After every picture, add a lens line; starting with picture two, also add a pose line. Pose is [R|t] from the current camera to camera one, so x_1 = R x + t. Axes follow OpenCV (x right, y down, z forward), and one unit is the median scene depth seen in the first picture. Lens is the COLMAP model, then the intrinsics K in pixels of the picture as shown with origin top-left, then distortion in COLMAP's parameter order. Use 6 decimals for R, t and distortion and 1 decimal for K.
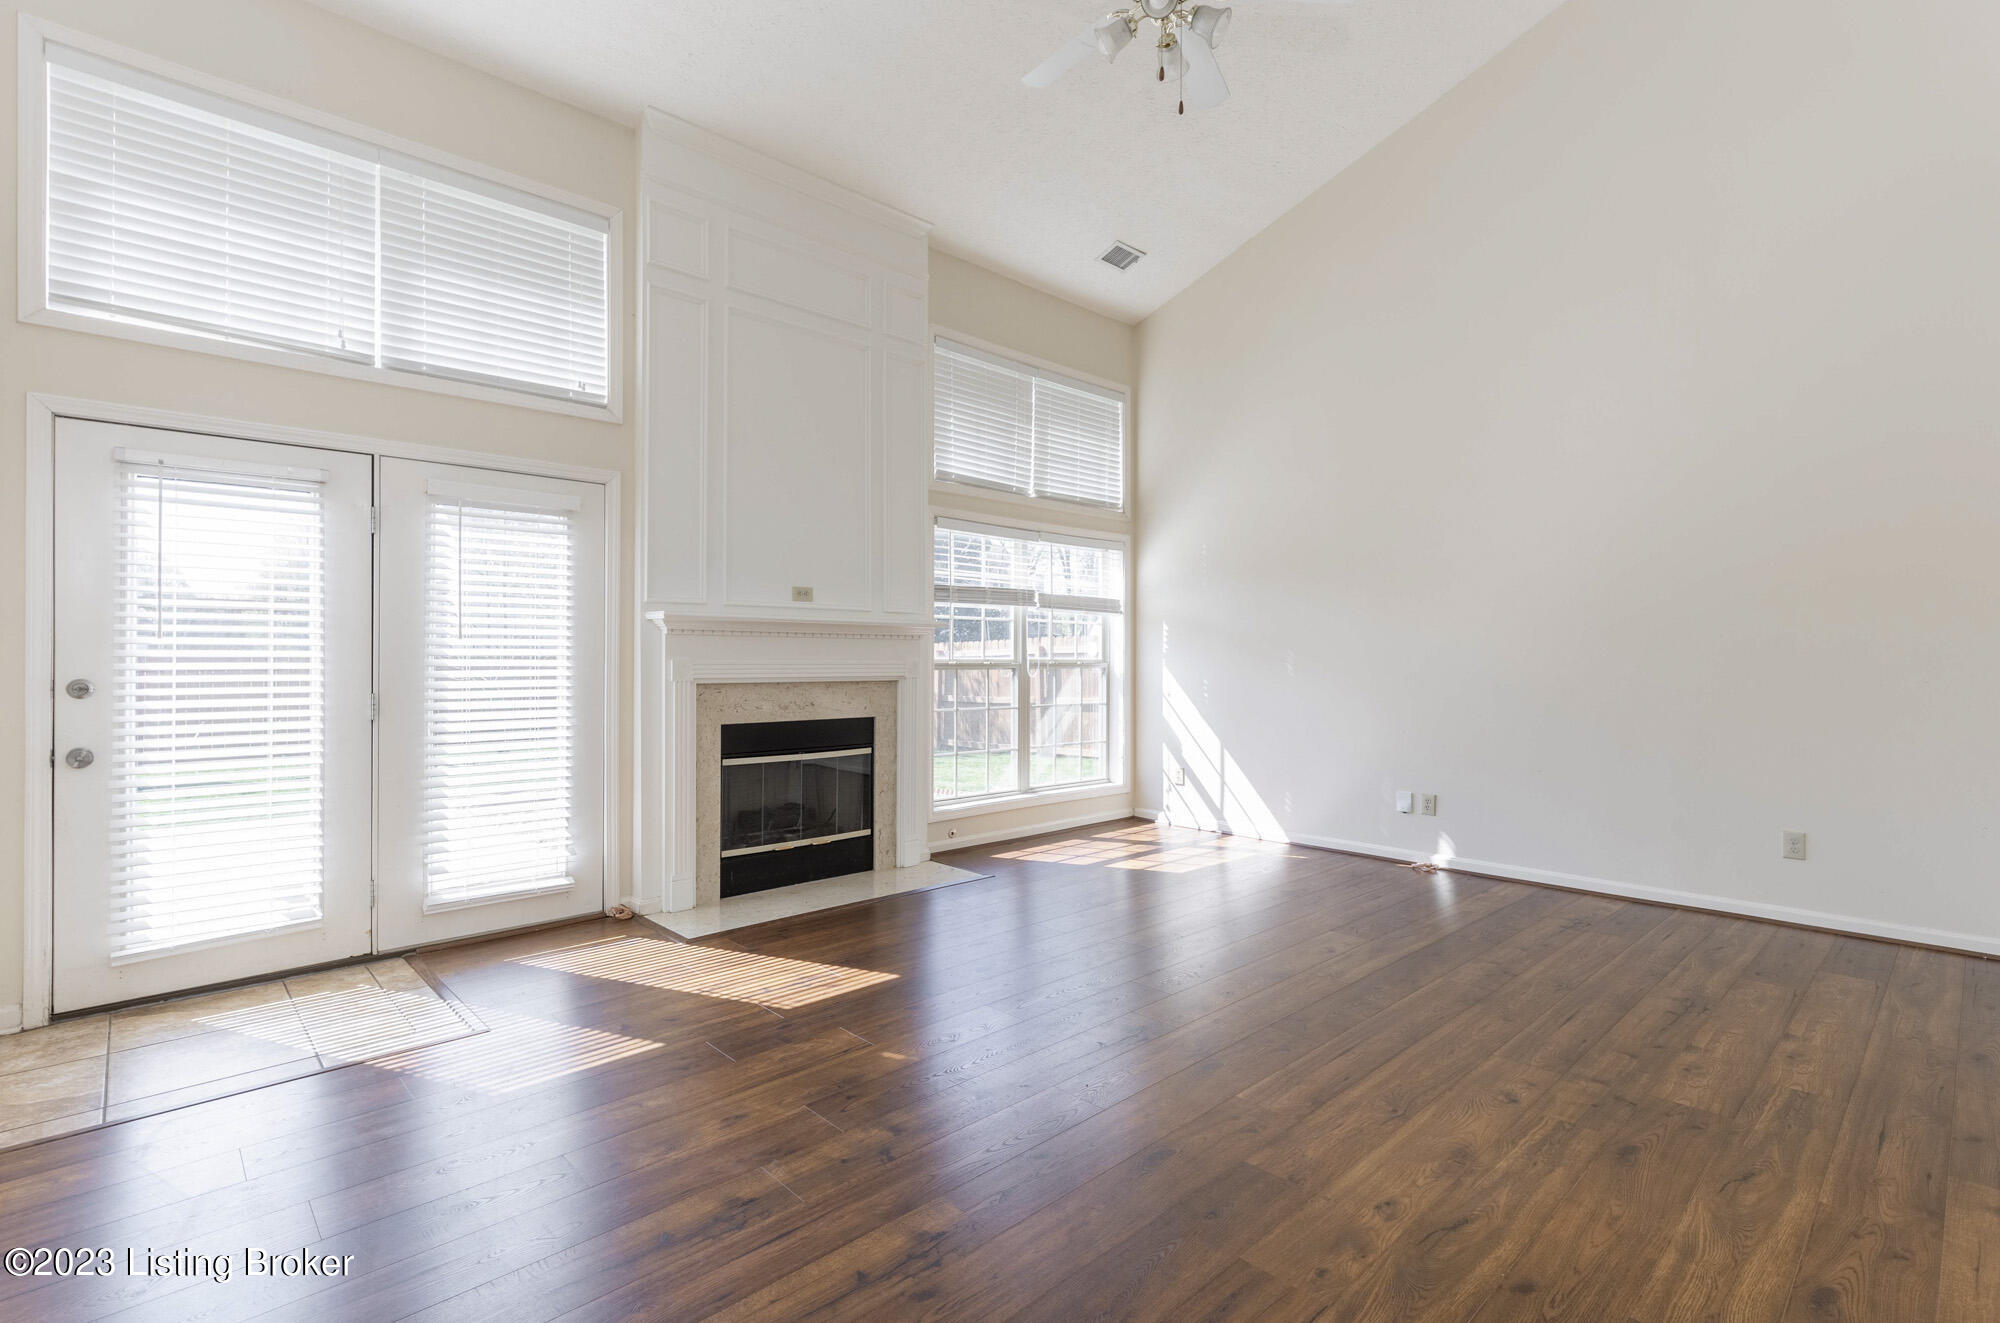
lens RADIAL K [[927.5, 0, 995.0], [0, 927.5, 663.7], [0, 0, 1]] dist [0.008630, 0.000238]
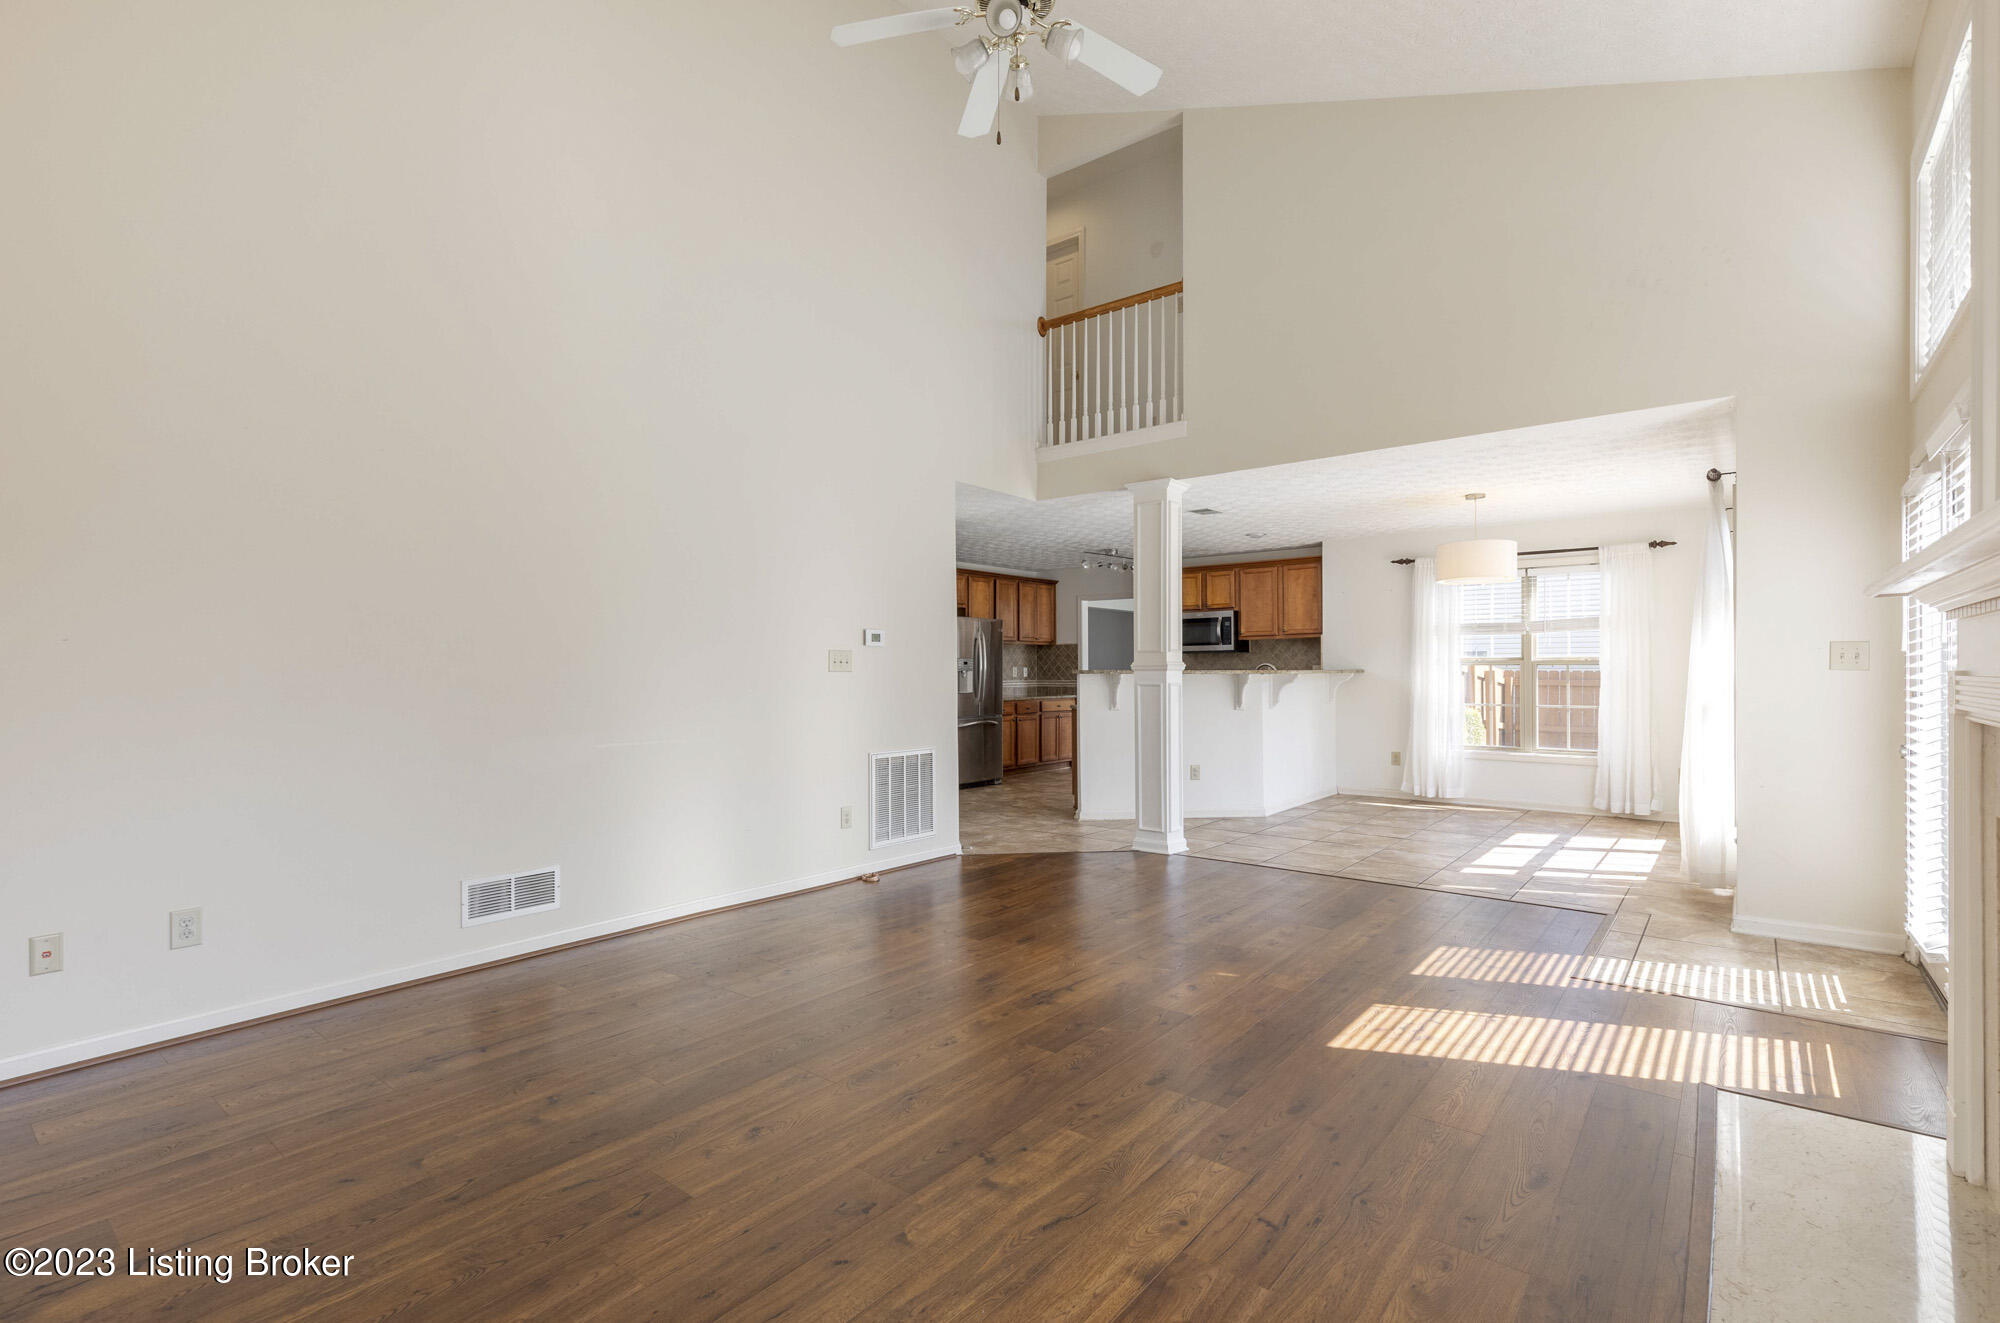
lens RADIAL K [[927.5, 0, 1000.0], [0, 927.5, 666.1], [0, 0, 1]] dist [0.008630, 0.000238]
pose [[-0.989532, 0.001245, -0.144309, 0.306252], [0.001298, 0.999999, -0.000274, -0.008363], [0.144308, -0.000459, -0.989533, 1.755735]]
